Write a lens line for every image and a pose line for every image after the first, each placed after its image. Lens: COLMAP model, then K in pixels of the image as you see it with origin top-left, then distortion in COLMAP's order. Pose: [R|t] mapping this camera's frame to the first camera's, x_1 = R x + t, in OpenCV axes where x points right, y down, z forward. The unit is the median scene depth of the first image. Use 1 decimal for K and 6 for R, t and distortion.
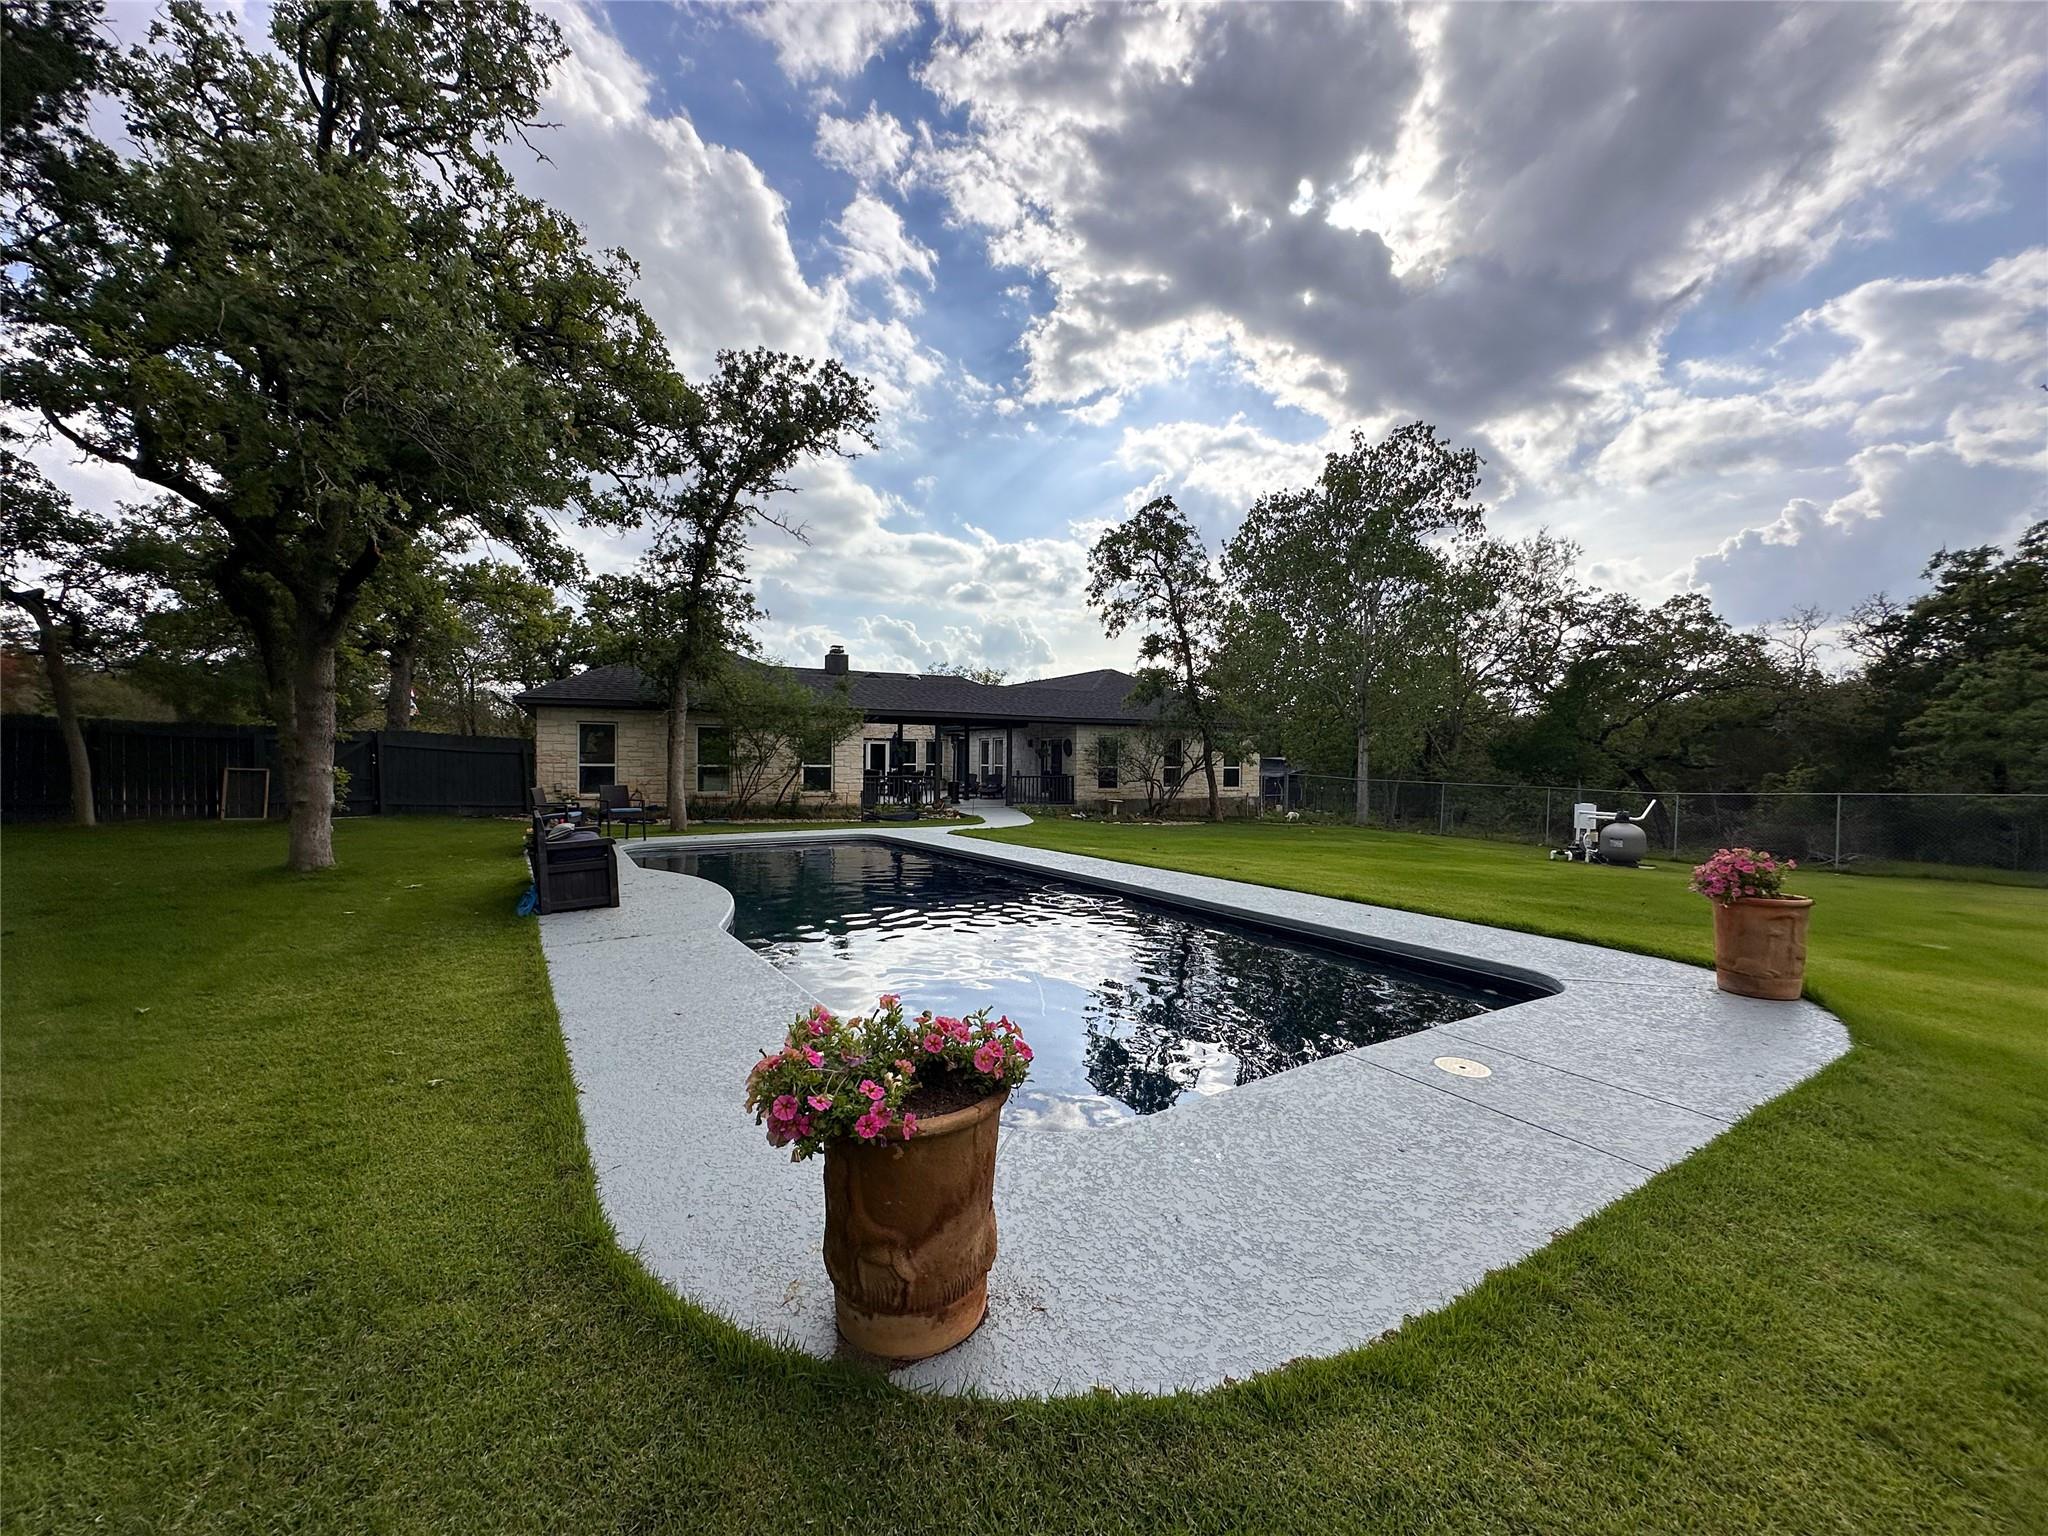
lens RADIAL K [[827.7, 0, 1032.5], [0, 827.7, 769.4], [0, 0, 1]] dist [0.008745, -0.001051]
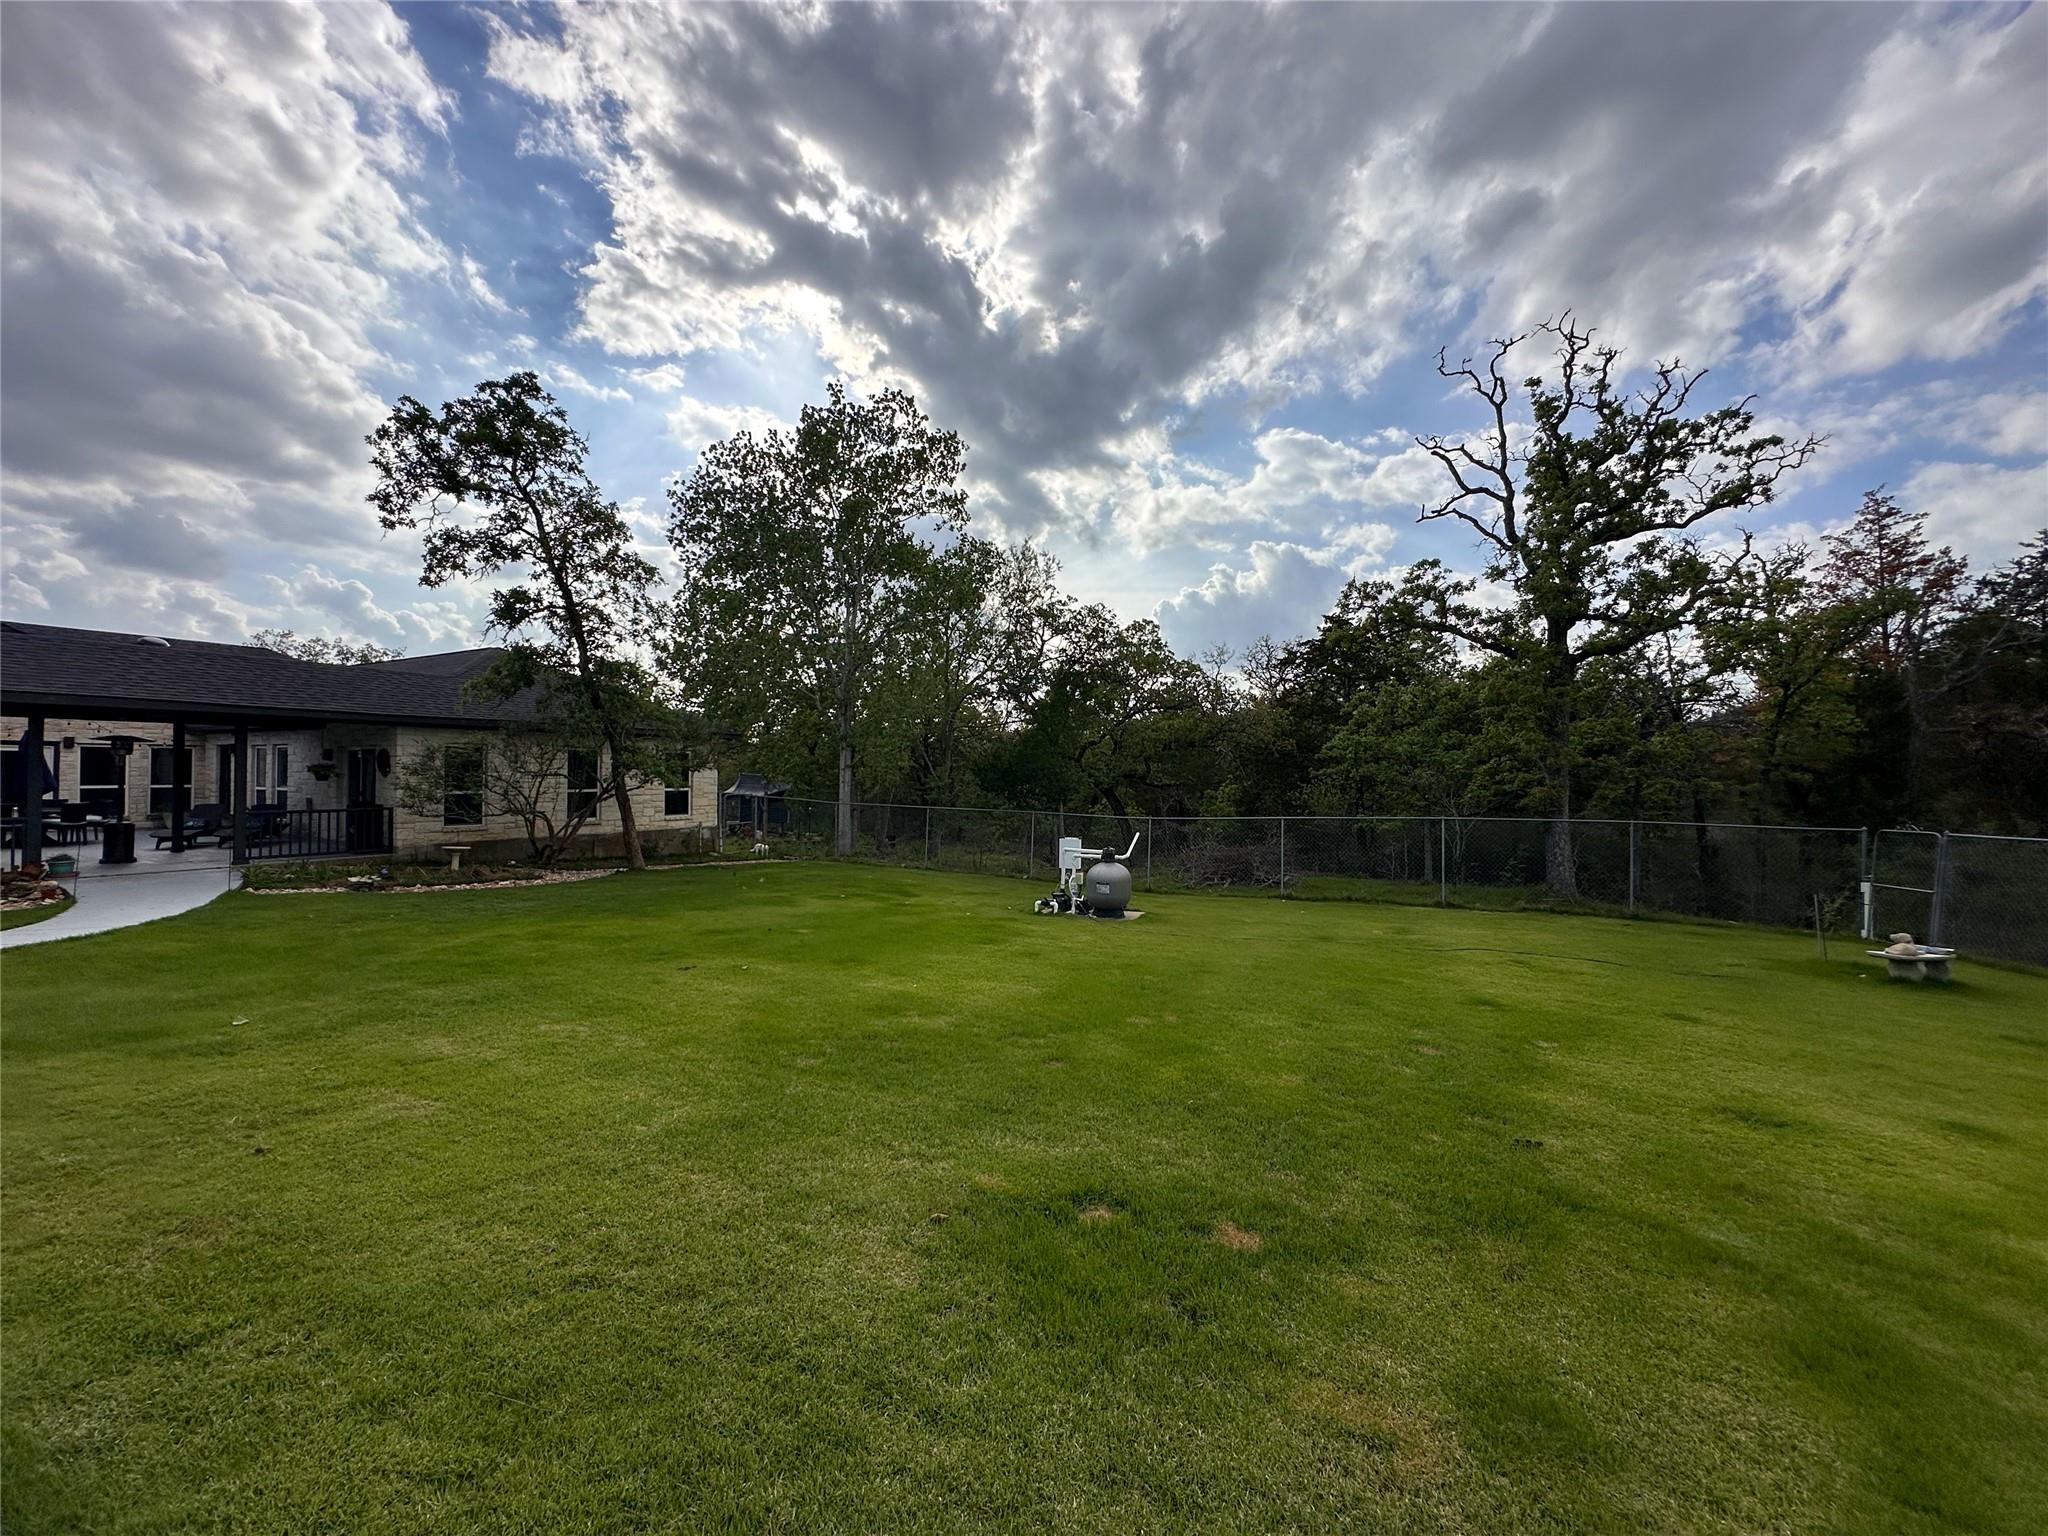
lens RADIAL K [[827.7, 0, 1036.4], [0, 827.7, 729.8], [0, 0, 1]] dist [0.008745, -0.001051]
pose [[0.848047, 0.025866, 0.529290, 0.149239], [0.005049, 0.998368, -0.056879, -0.014595], [-0.529898, 0.050909, 0.846532, 0.237281]]
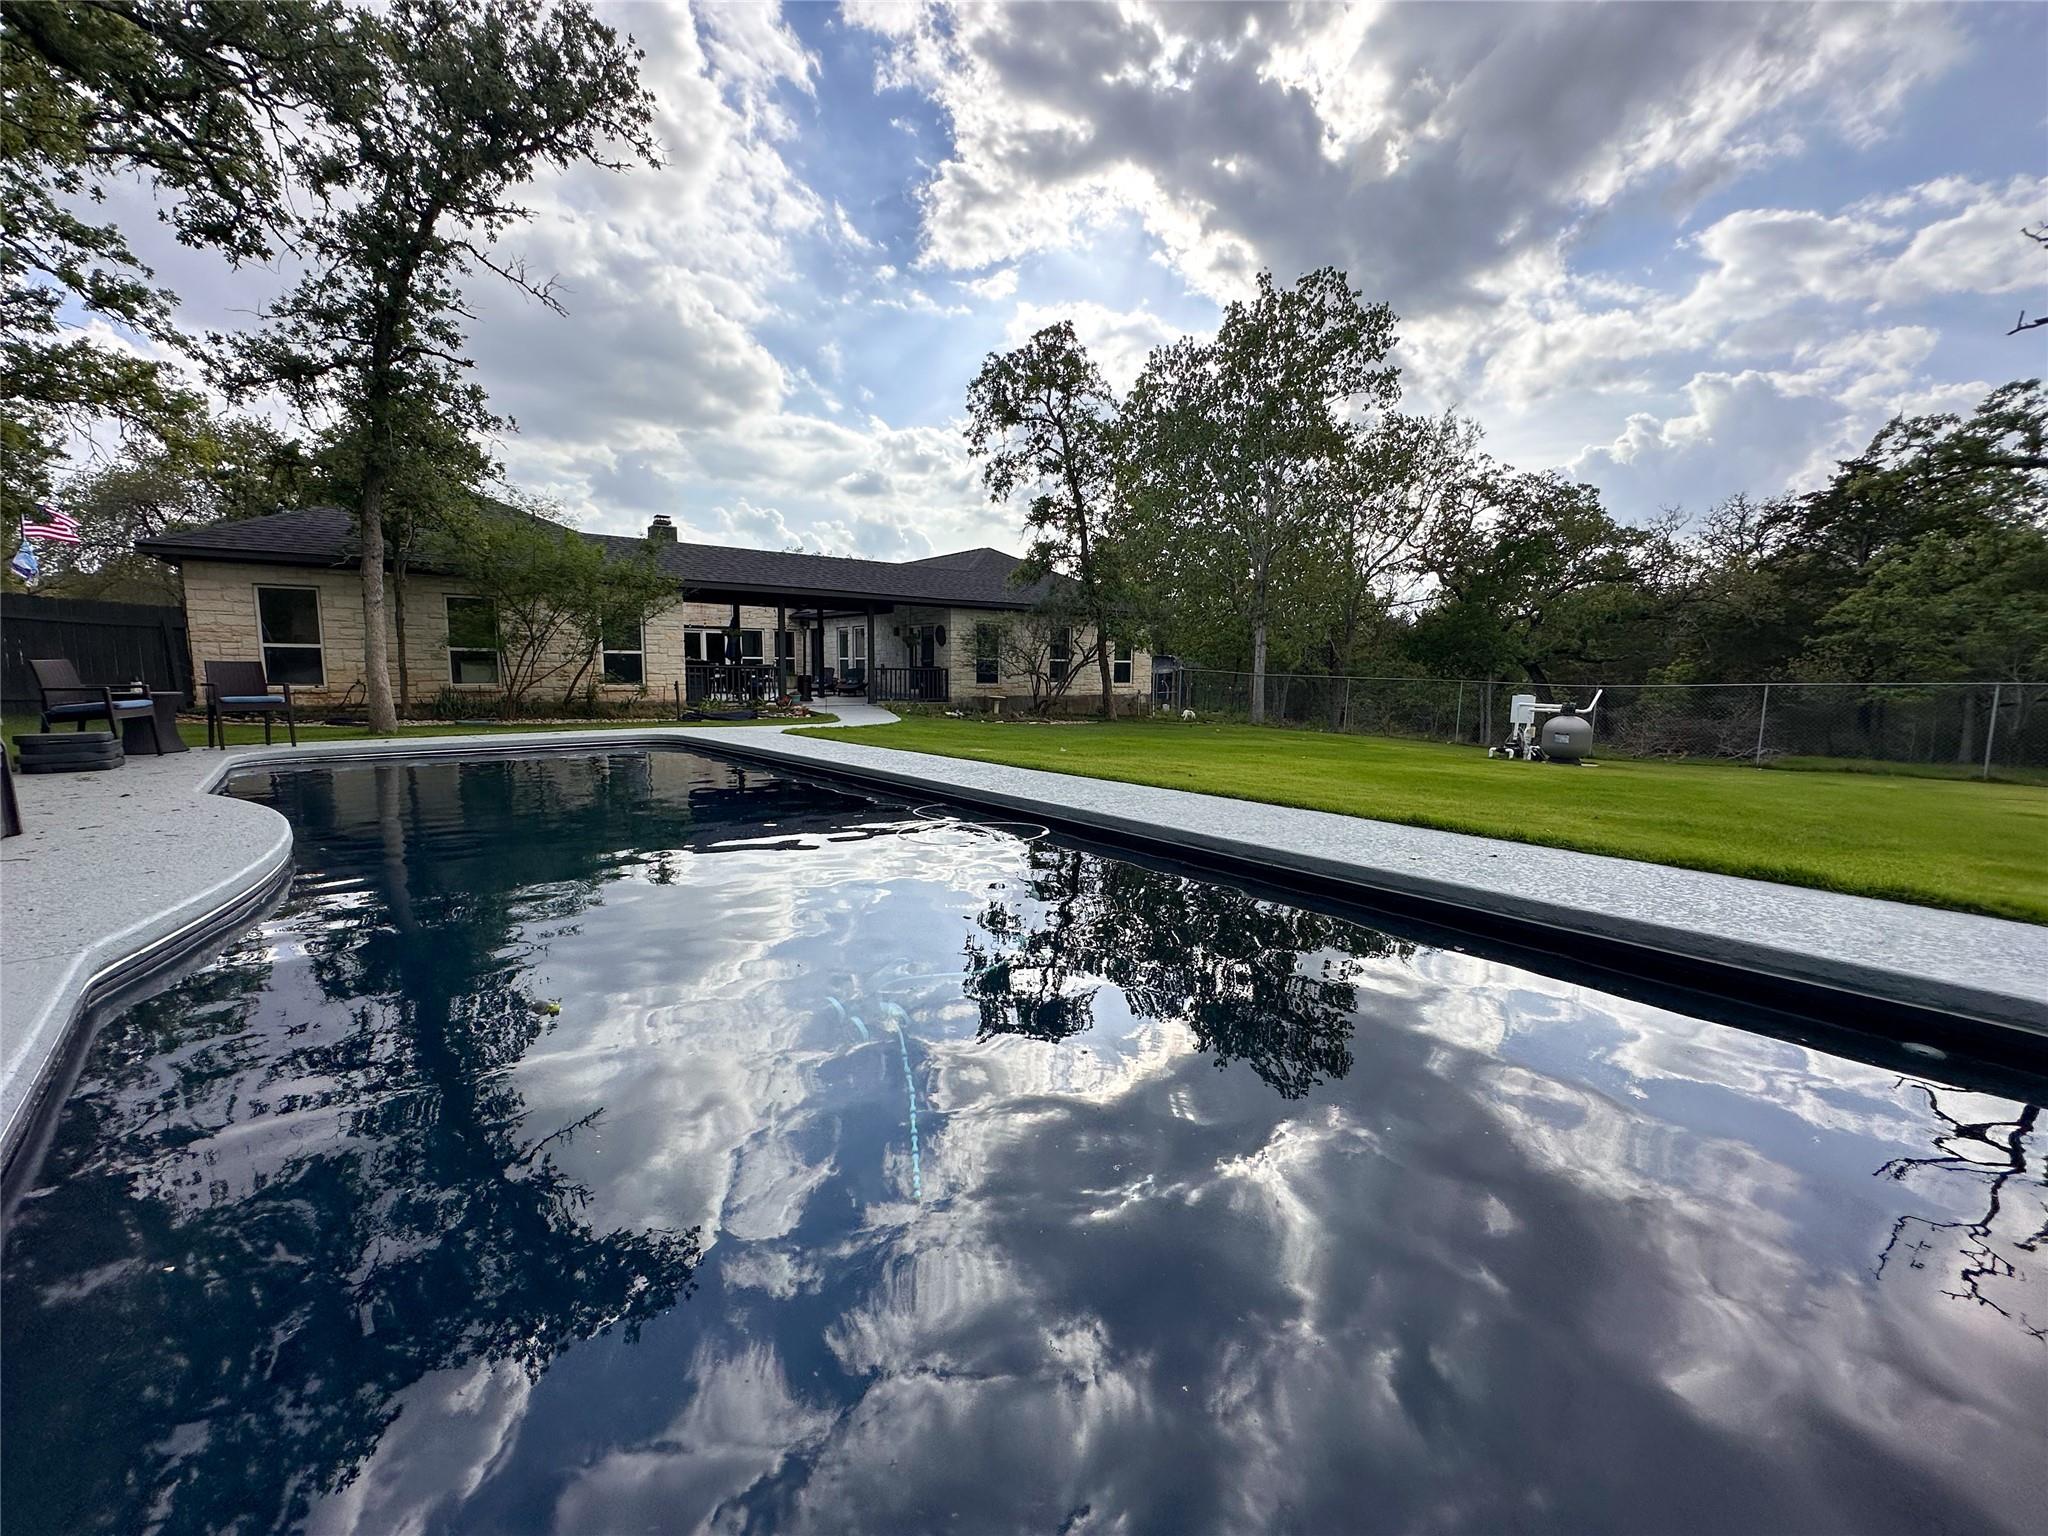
lens RADIAL K [[827.7, 0, 1040.4], [0, 827.7, 739.6], [0, 0, 1]] dist [0.008745, -0.001051]
pose [[0.986148, -0.009133, 0.165614, 0.001261], [-0.003907, 0.996927, 0.078240, 0.016105], [-0.165819, -0.077803, 0.983082, 0.153369]]
